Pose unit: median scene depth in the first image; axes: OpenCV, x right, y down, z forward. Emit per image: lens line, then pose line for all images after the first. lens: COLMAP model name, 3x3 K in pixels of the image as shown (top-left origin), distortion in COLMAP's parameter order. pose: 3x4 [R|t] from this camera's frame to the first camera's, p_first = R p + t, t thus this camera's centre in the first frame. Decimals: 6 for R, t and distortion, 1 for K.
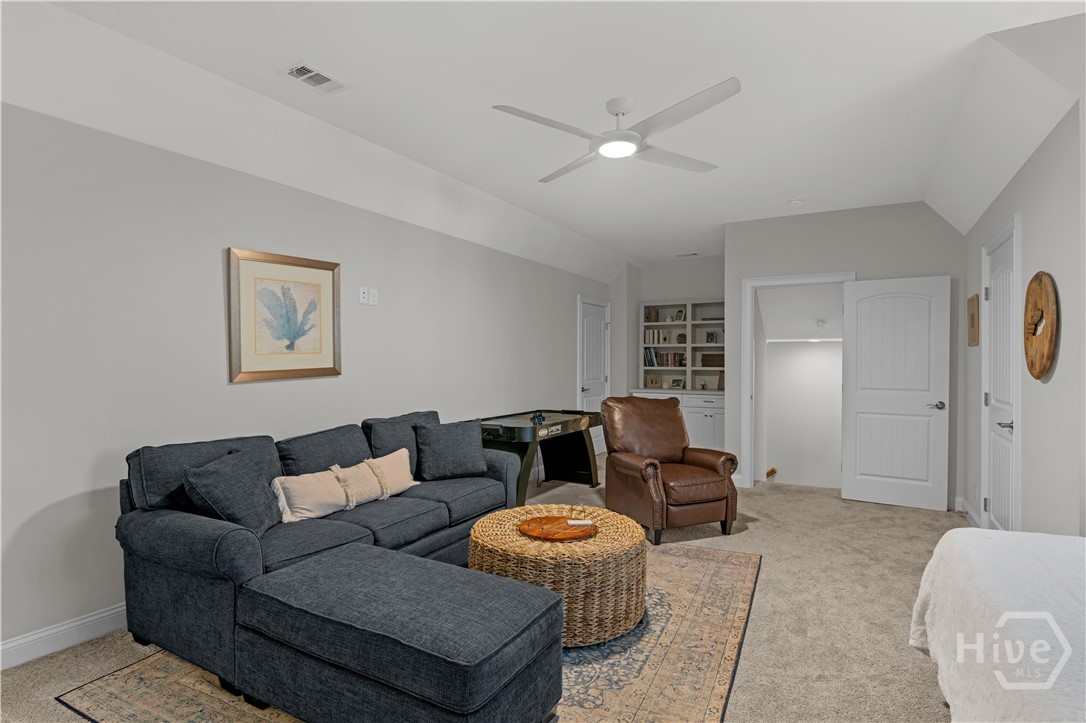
lens RADIAL K [[550.5, 0, 534.9], [0, 550.5, 359.4], [0, 0, 1]] dist [0.000031, -0.000222]
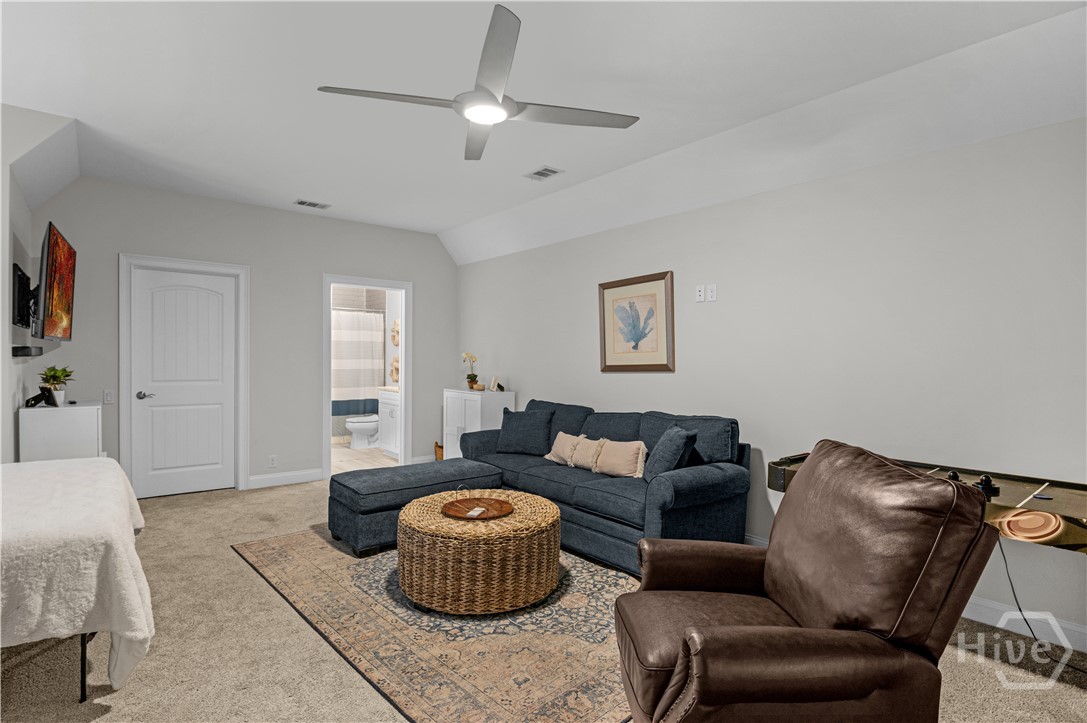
lens RADIAL K [[551.0, 0, 535.1], [0, 551.0, 361.6], [0, 0, 1]] dist [0.000031, -0.000222]
pose [[-0.358301, -0.000365, -0.933606, 0.856038], [-0.011016, 0.999932, 0.003837, 0.009026], [0.933541, 0.011659, -0.358280, 1.250495]]
